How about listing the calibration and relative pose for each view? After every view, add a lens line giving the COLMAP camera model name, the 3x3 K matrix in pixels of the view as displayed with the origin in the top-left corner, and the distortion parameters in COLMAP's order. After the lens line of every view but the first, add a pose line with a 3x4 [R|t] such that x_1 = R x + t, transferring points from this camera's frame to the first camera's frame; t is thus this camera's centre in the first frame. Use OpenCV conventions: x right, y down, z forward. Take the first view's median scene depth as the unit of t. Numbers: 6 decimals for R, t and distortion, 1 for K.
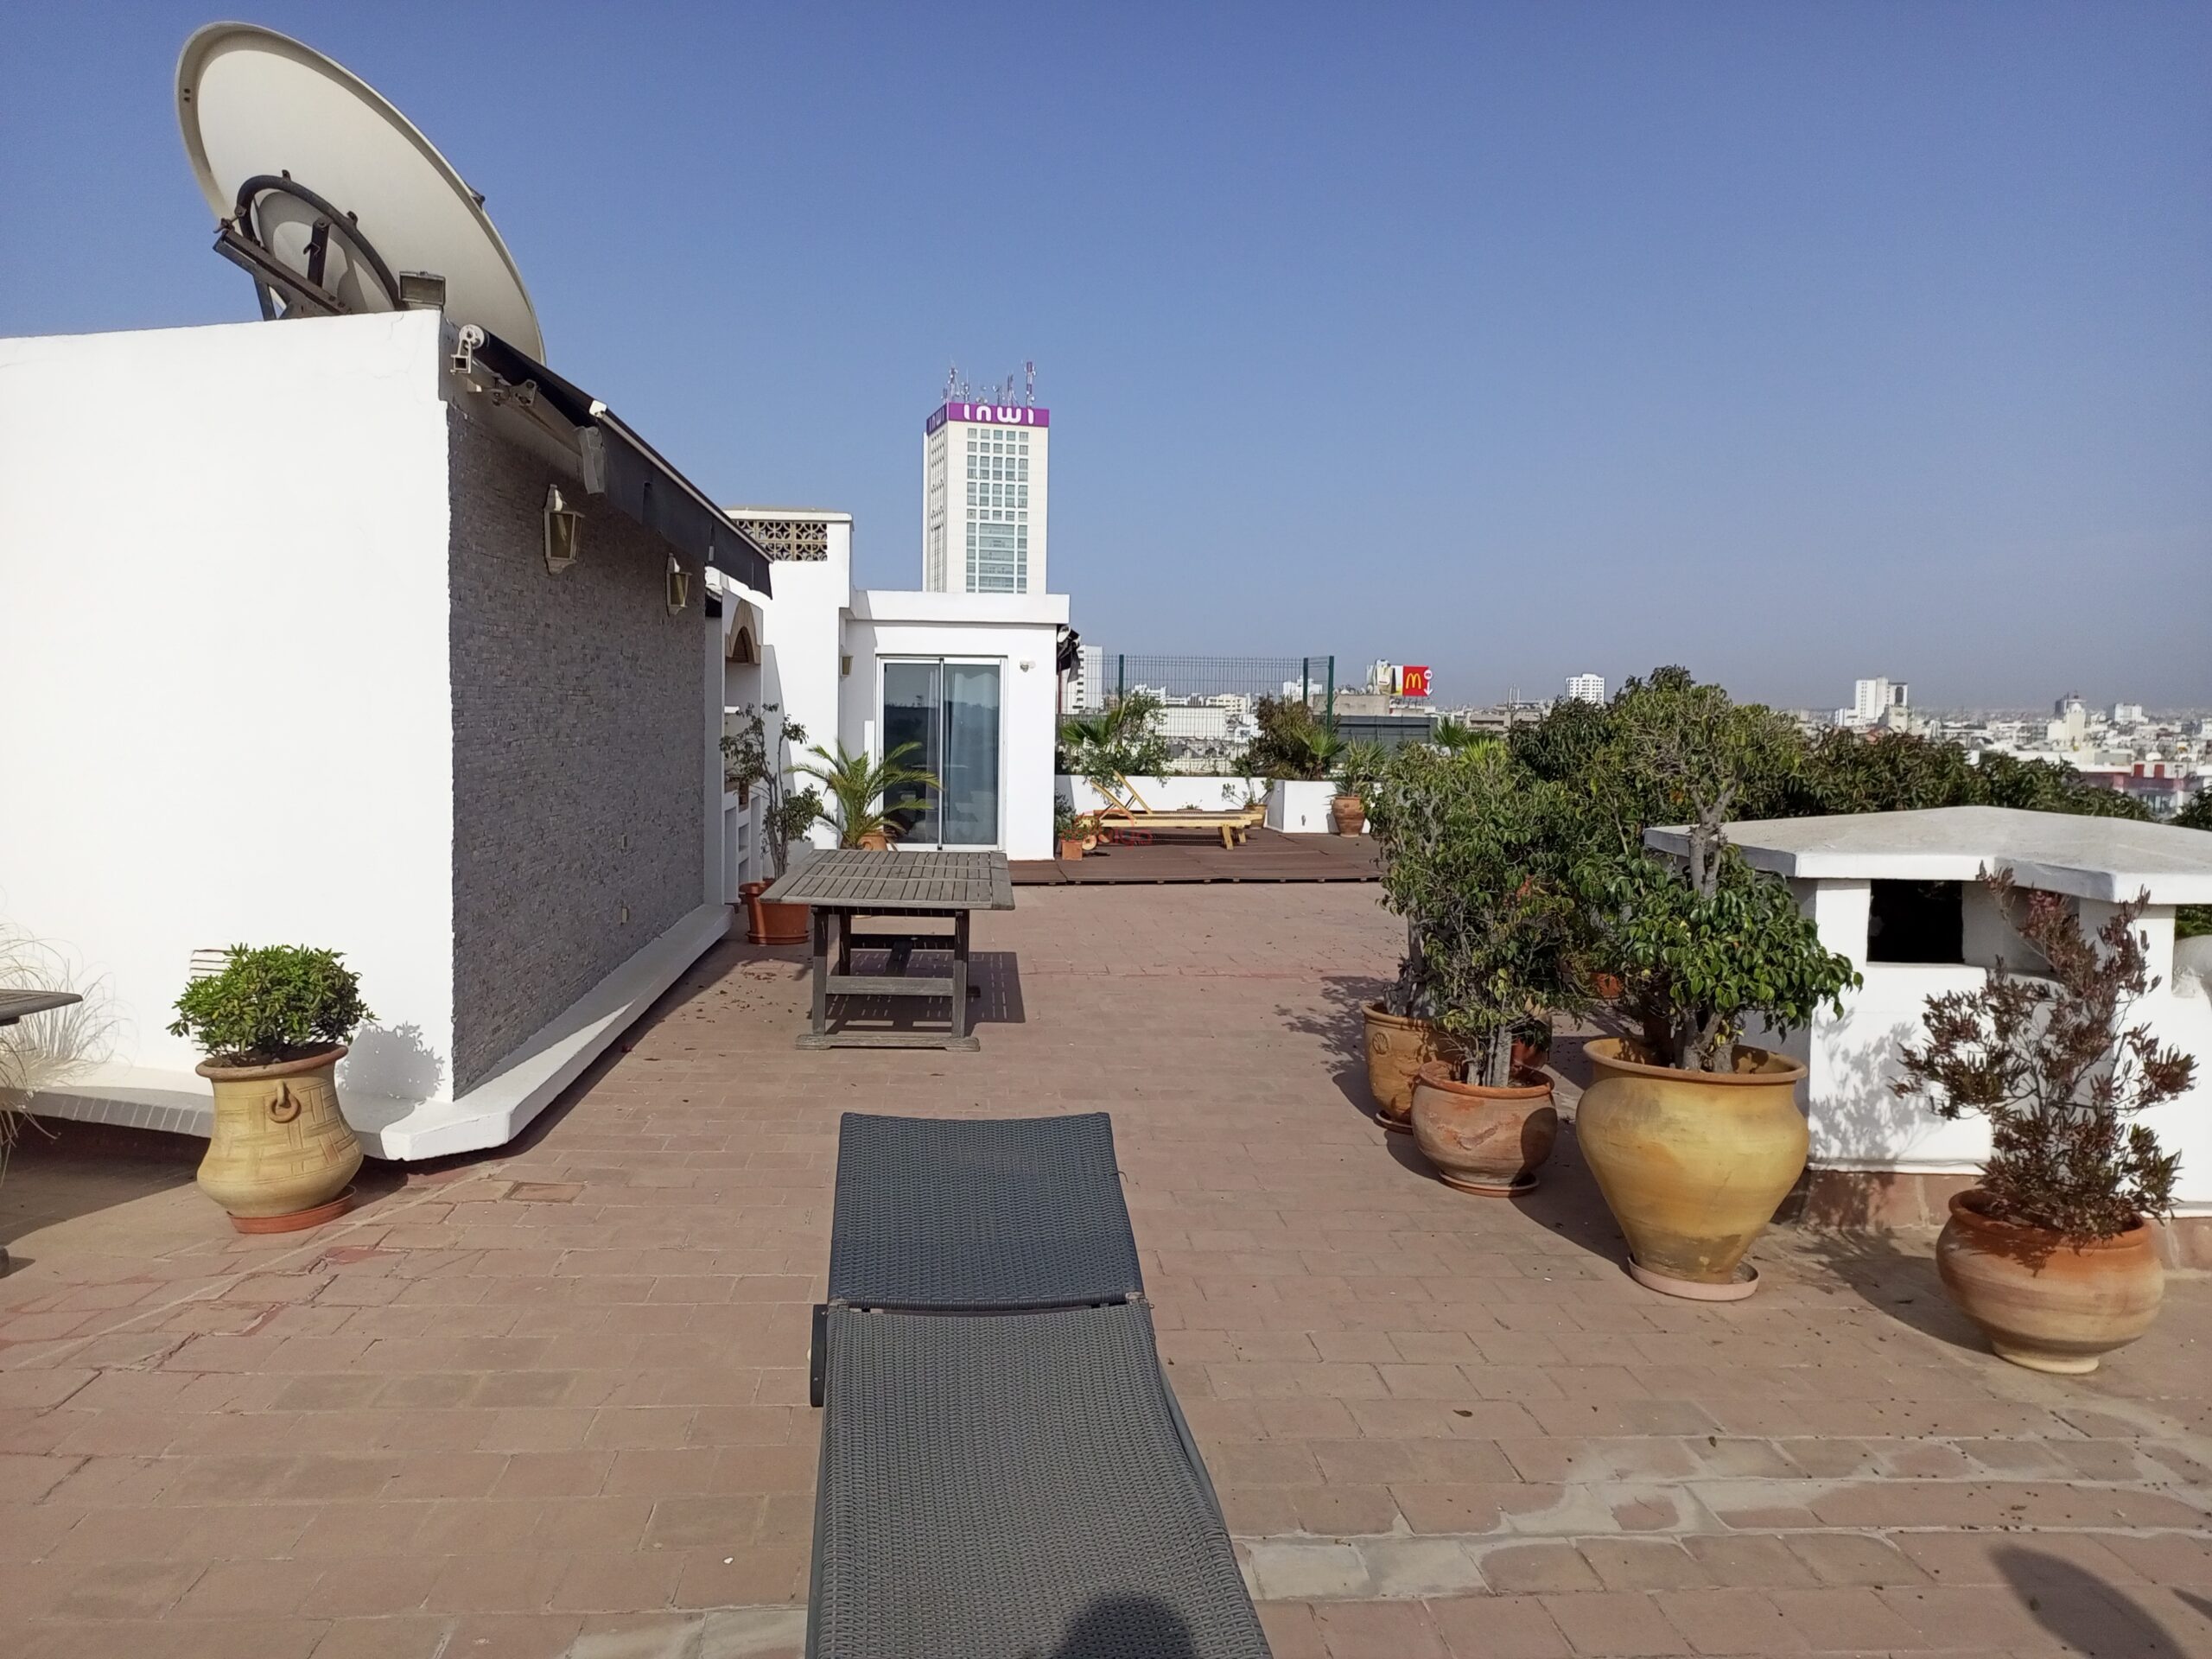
lens RADIAL K [[1696.5, 0, 1103.2], [0, 1696.5, 829.1], [0, 0, 1]] dist [0.062621, 0.001684]
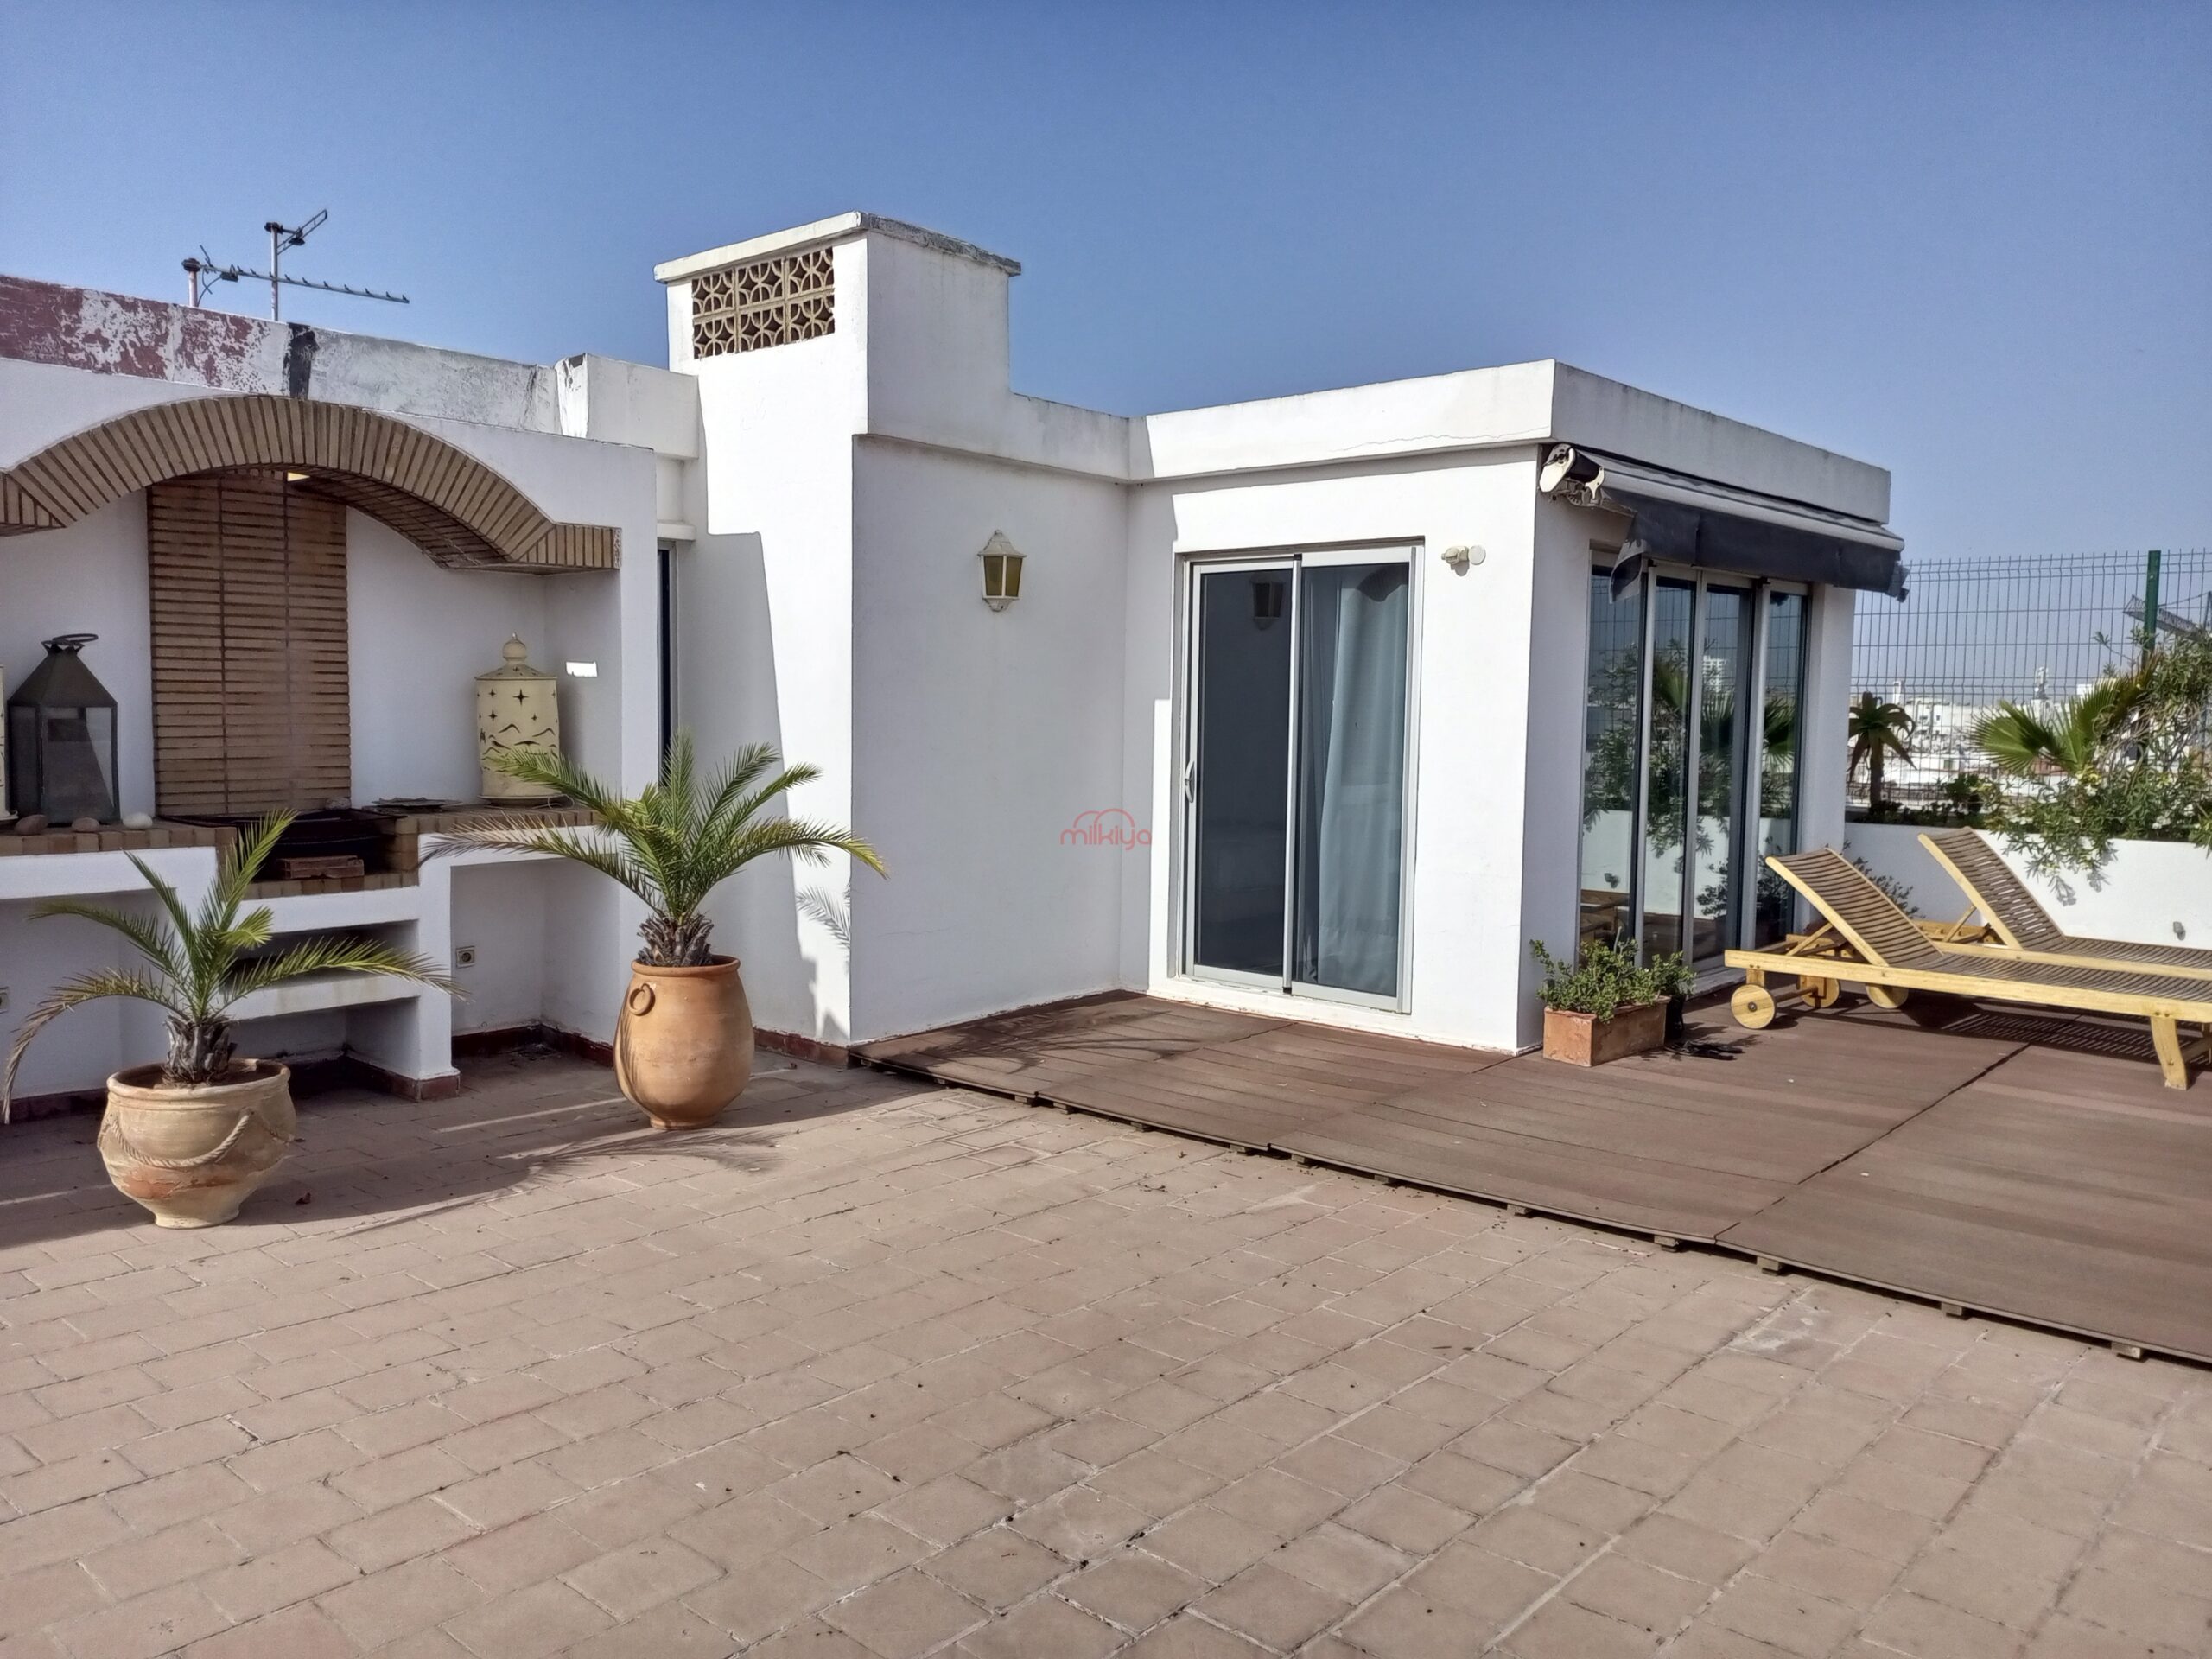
lens RADIAL K [[1696.5, 0, 1104.7], [0, 1696.5, 826.9], [0, 0, 1]] dist [0.062621, 0.001684]
pose [[0.684394, 0.050858, -0.727336, 0.190105], [-0.047105, 0.998564, 0.025499, -0.040487], [0.727589, 0.016810, 0.685807, 0.673891]]
